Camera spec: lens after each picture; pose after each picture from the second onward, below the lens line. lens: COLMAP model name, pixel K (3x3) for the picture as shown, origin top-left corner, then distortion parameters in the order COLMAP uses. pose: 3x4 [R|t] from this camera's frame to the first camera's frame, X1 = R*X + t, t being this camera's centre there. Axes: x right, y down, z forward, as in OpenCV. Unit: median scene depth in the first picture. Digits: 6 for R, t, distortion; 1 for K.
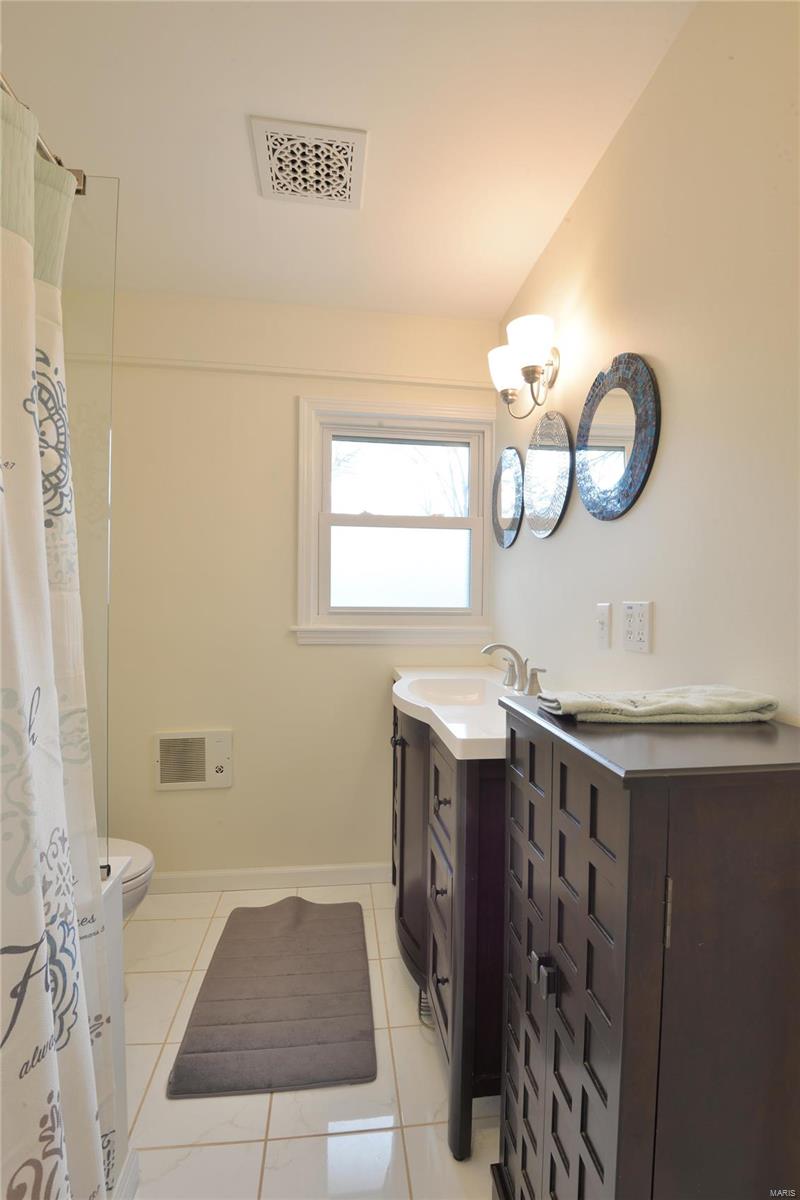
lens RADIAL K [[535.4, 0, 403.0], [0, 535.4, 604.7], [0, 0, 1]] dist [-0.008516, -0.014903]
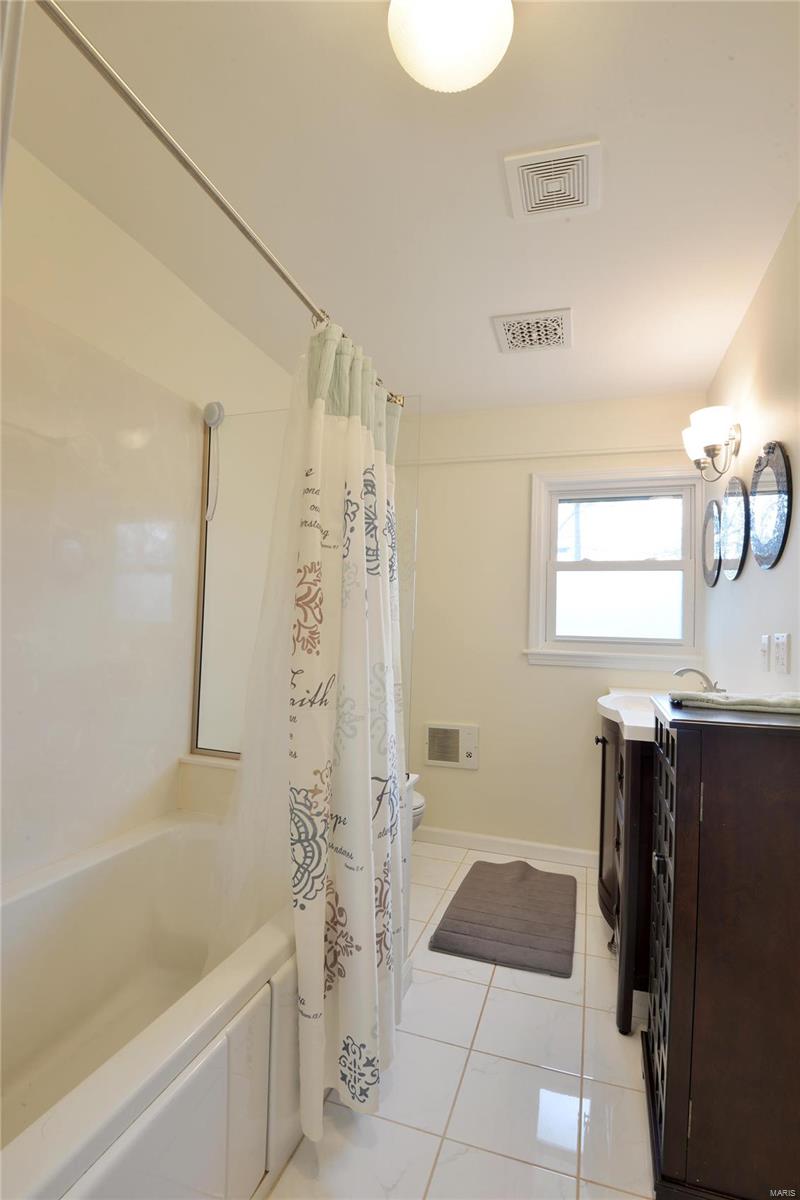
lens RADIAL K [[558.7, 0, 403.6], [0, 558.7, 604.9], [0, 0, 1]] dist [-0.003983, -0.026407]
pose [[0.898849, -0.000700, -0.438258, 0.171407], [-0.024803, 0.998315, -0.052464, 0.014345], [0.437556, 0.058028, 0.897317, -0.486579]]
